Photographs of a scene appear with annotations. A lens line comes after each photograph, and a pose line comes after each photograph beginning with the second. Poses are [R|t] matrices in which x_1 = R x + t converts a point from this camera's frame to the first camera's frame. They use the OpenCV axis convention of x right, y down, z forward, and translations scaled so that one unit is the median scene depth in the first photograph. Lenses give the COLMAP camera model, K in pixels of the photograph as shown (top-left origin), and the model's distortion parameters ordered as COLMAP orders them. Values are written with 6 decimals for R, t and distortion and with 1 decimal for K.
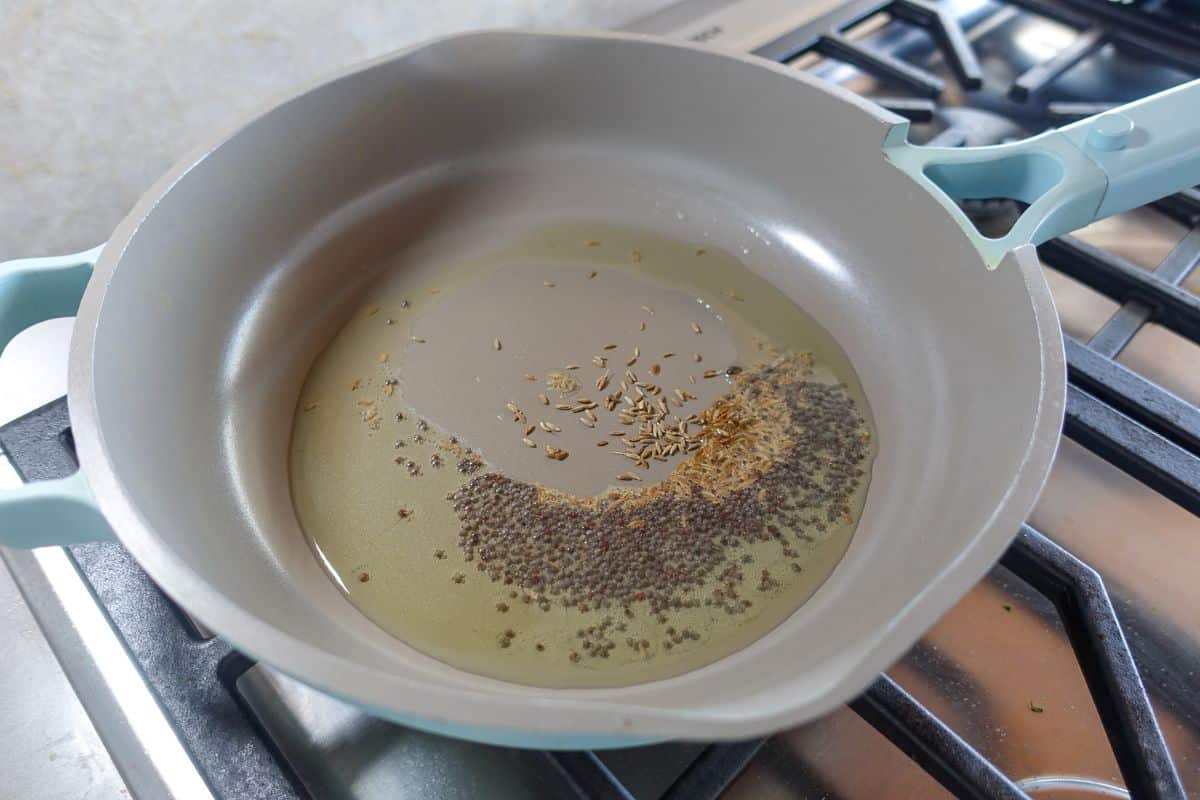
lens RADIAL K [[807.5, 0, 599.7], [0, 807.5, 402.3], [0, 0, 1]] dist [-0.003098, -0.000471]
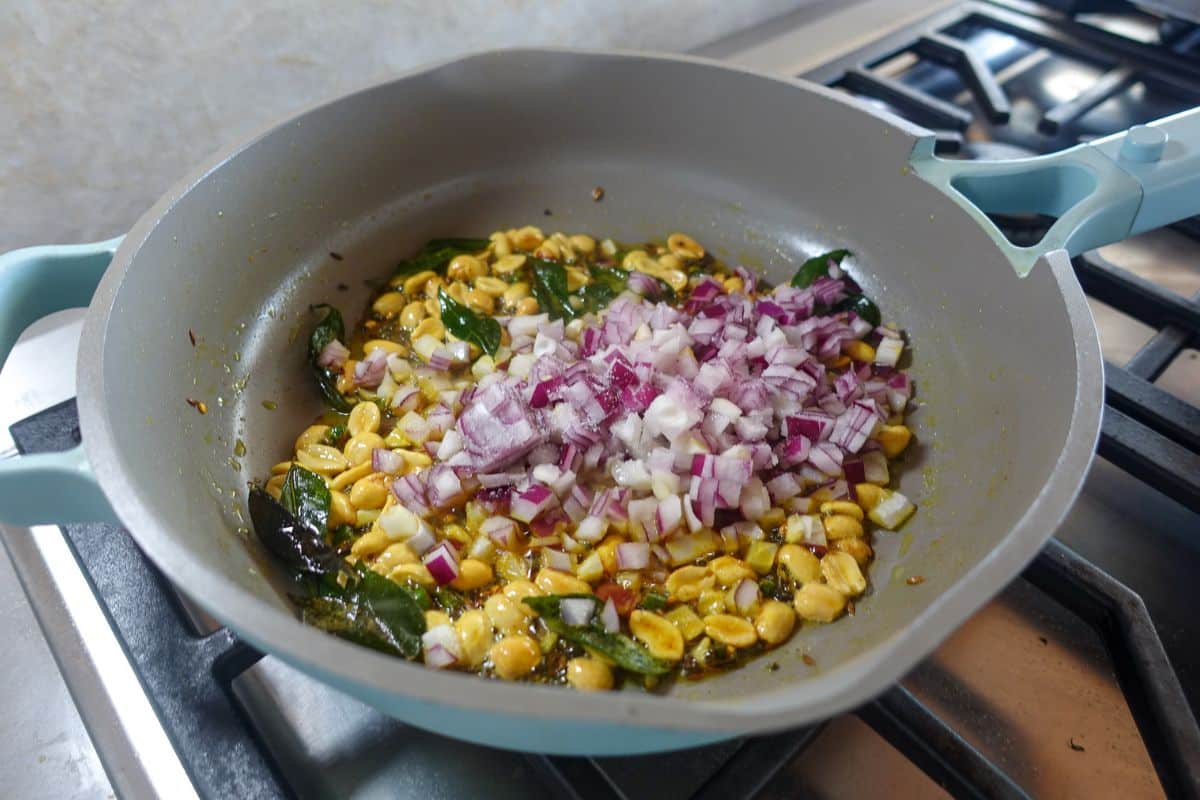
lens RADIAL K [[807.5, 0, 599.7], [0, 807.5, 402.3], [0, 0, 1]] dist [-0.003098, -0.000471]
pose [[0.999298, 0.020754, -0.031174, 0.010288], [-0.022760, 0.997599, -0.065411, 0.058177], [0.029742, 0.066075, 0.997371, 0.026174]]
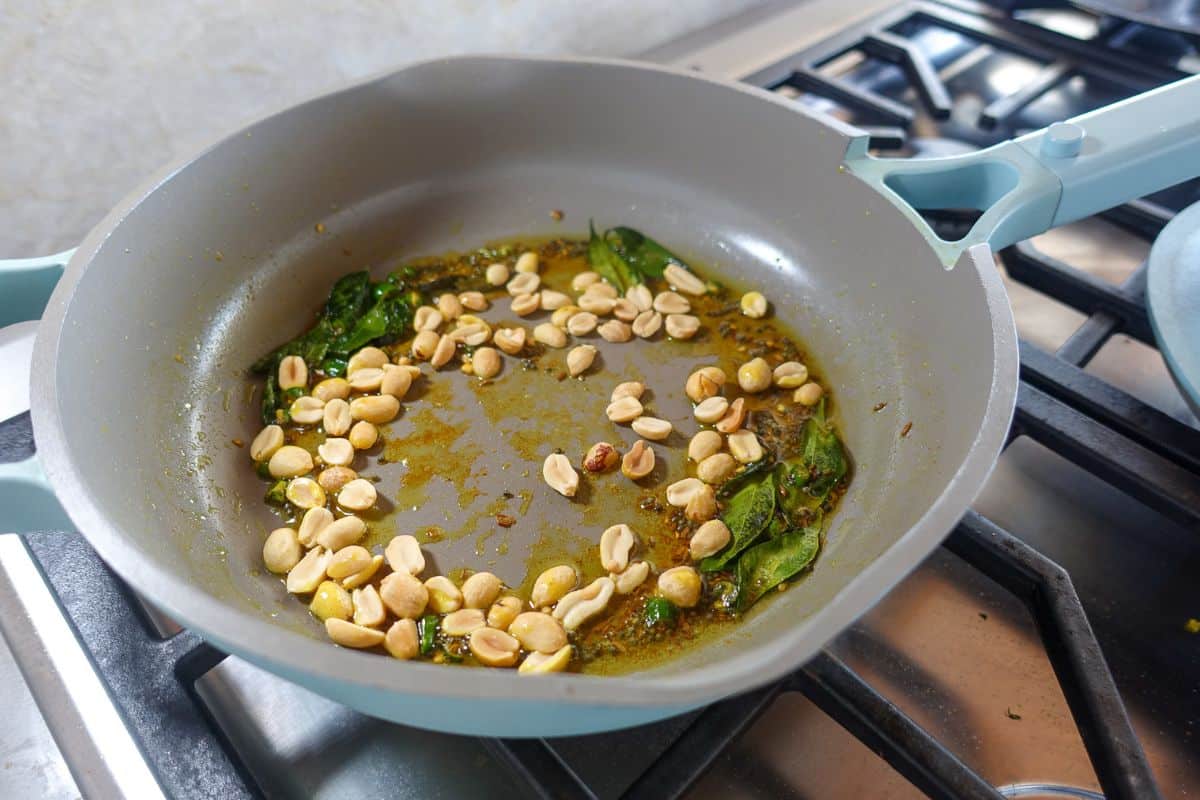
lens RADIAL K [[805.0, 0, 597.2], [0, 805.0, 403.0], [0, 0, 1]] dist [0.002225, -0.005625]
pose [[0.999983, -0.005772, -0.001299, 0.039858], [0.005680, 0.998056, -0.062068, 0.060744], [0.001655, 0.062059, 0.998071, -0.003490]]
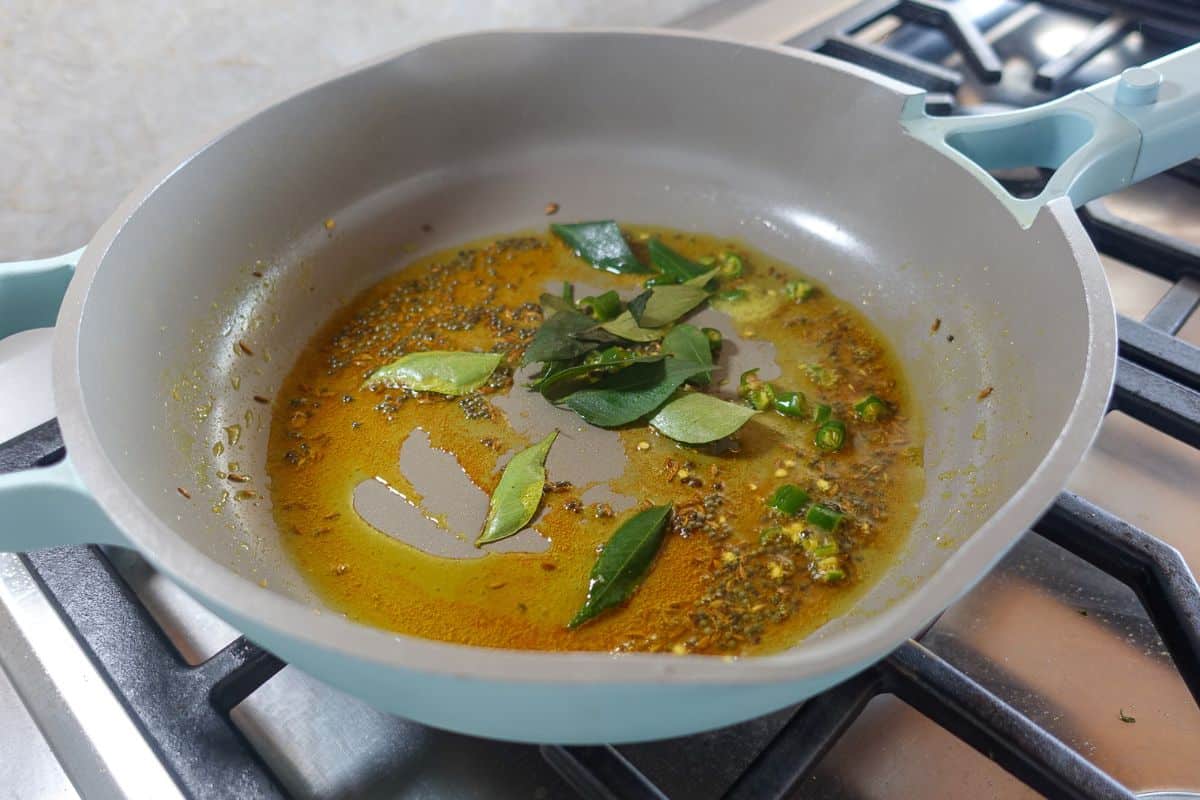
lens RADIAL K [[906.9, 0, 600.0], [0, 906.9, 400.0], [0, 0, 1]] dist [-0.002306, 0.000935]
pose [[0.998640, -0.051823, -0.005721, -0.012777], [0.051012, 0.993851, -0.098280, 0.106149], [0.010779, 0.097854, 0.995142, -0.031421]]
